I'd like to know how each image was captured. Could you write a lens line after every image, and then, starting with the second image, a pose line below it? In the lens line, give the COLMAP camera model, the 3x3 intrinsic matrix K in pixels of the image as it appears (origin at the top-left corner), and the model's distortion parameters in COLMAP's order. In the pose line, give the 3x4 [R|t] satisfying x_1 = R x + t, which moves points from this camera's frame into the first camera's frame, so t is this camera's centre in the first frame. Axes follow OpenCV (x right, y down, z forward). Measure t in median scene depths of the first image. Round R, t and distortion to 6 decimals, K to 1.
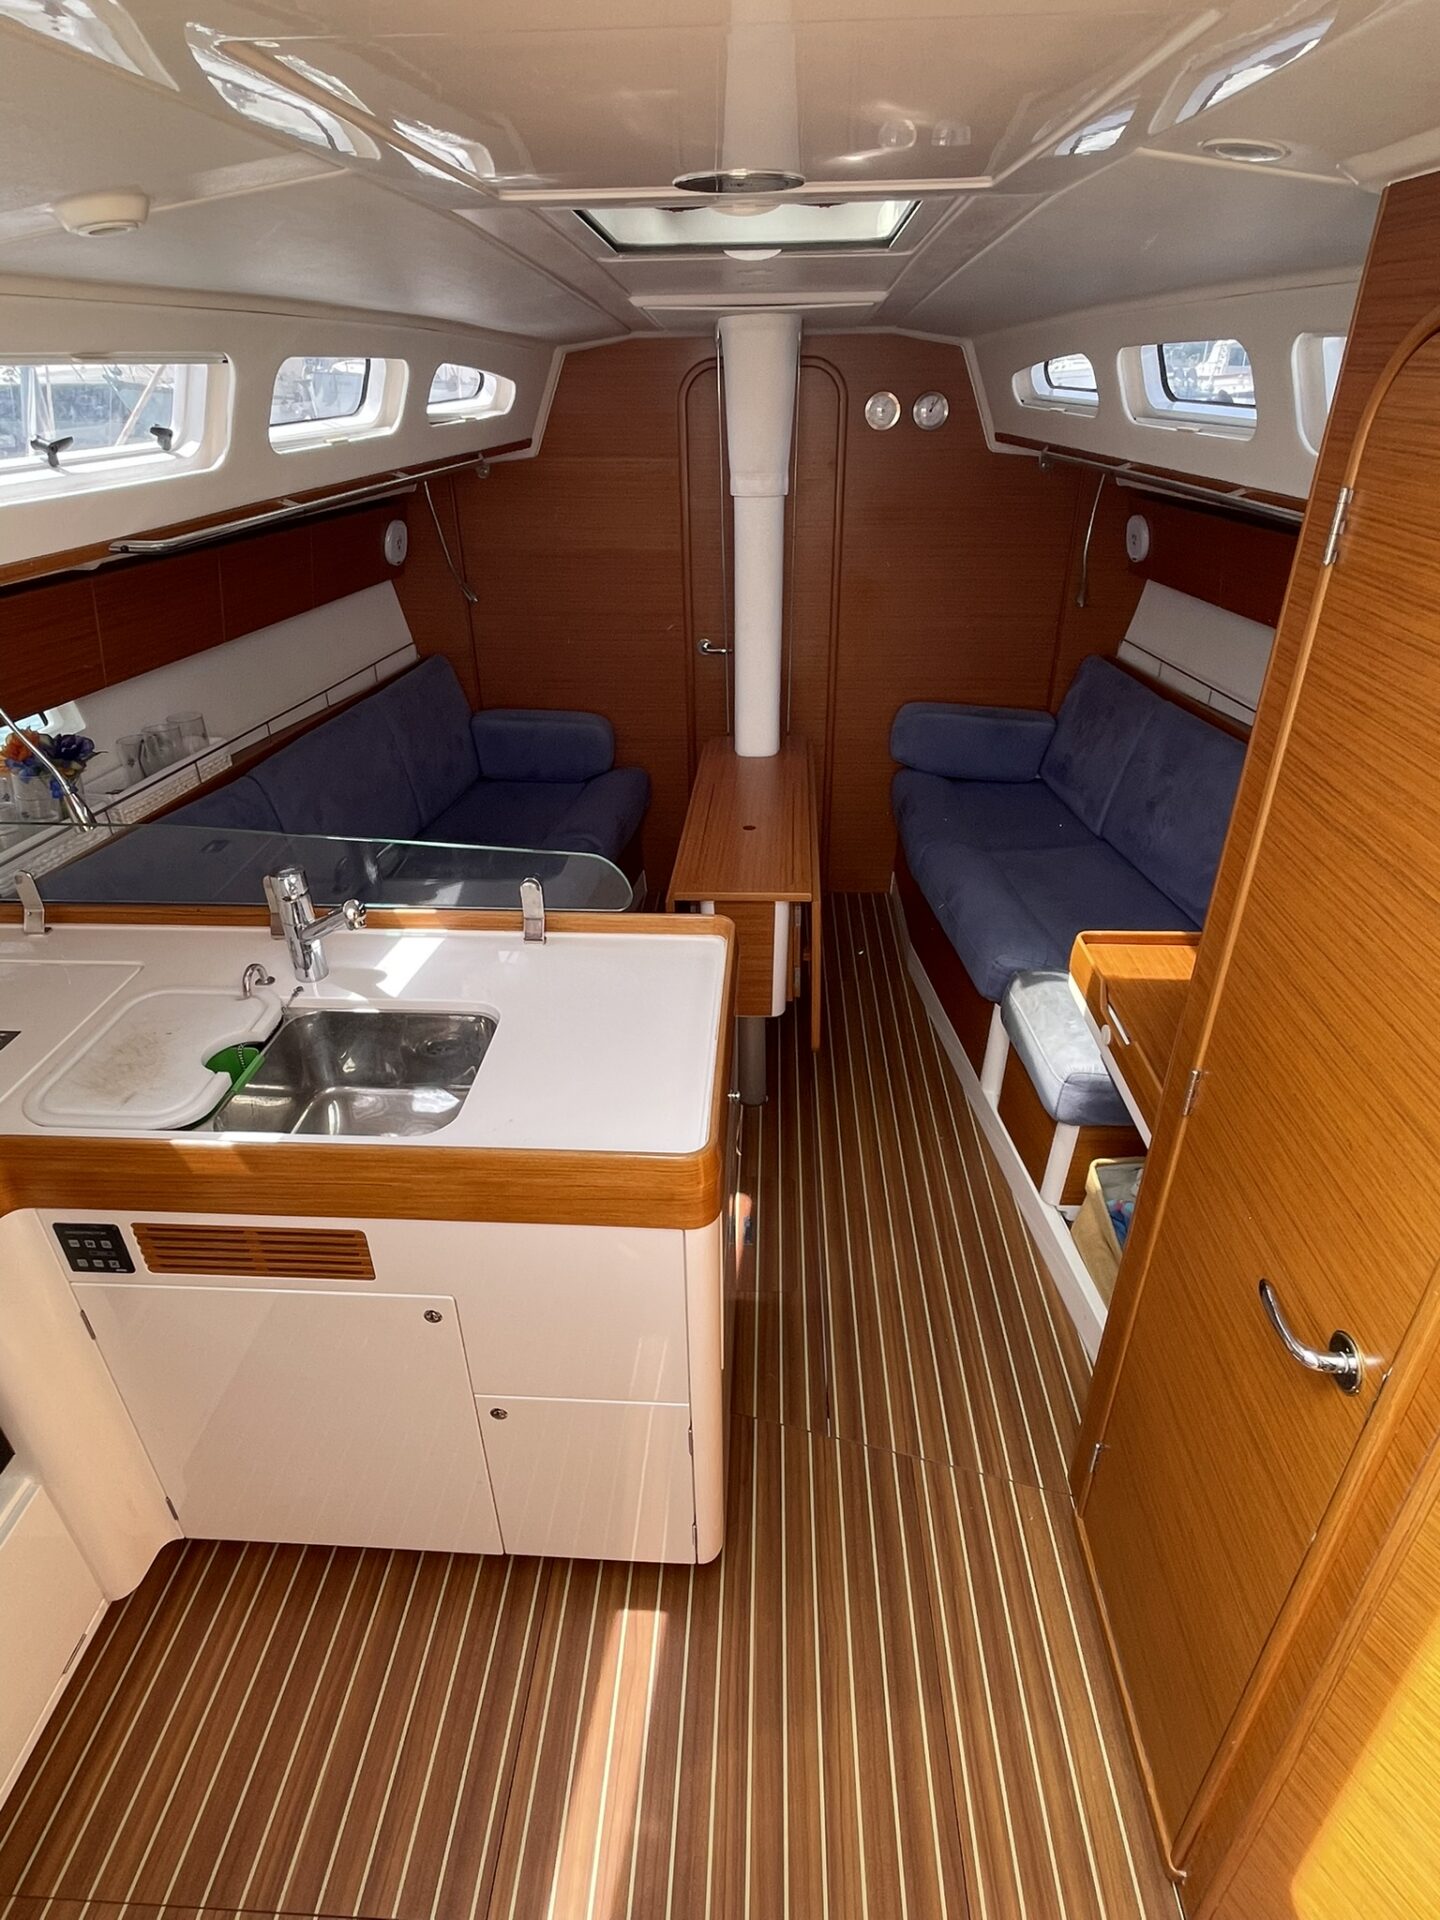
lens RADIAL K [[1028.9, 0, 714.5], [0, 1028.9, 947.3], [0, 0, 1]] dist [-0.004398, 0.000488]
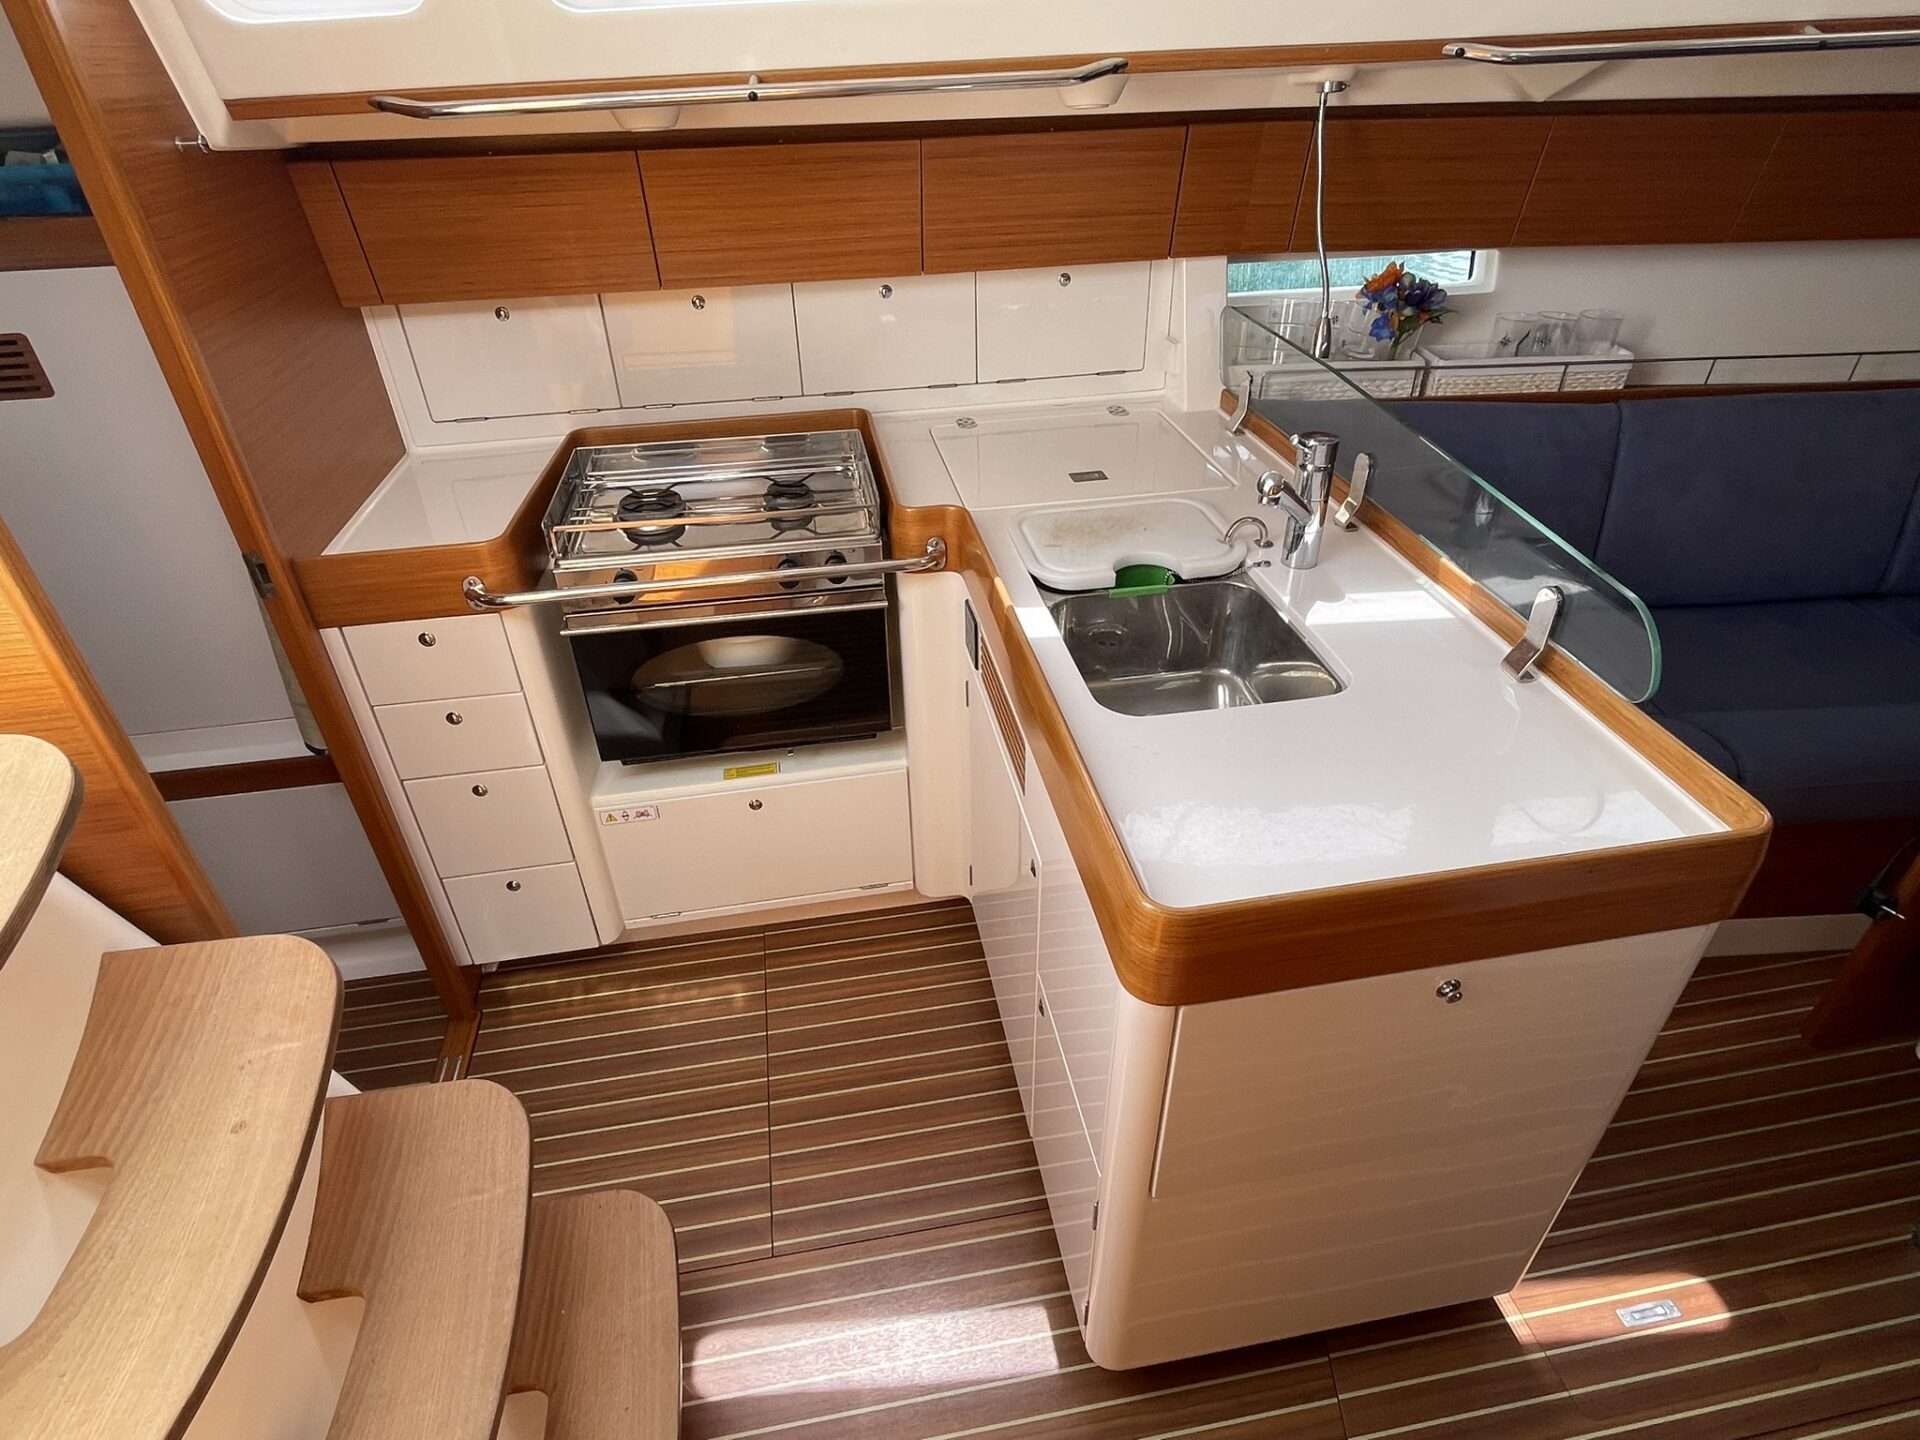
lens RADIAL K [[1028.9, 0, 956.5], [0, 1028.9, 711.5], [0, 0, 1]] dist [-0.004398, 0.000488]
pose [[0.219250, 0.553422, -0.803526, 0.184663], [-0.459875, 0.784960, 0.415153, -0.058153], [0.860491, 0.278499, 0.426607, 0.215526]]
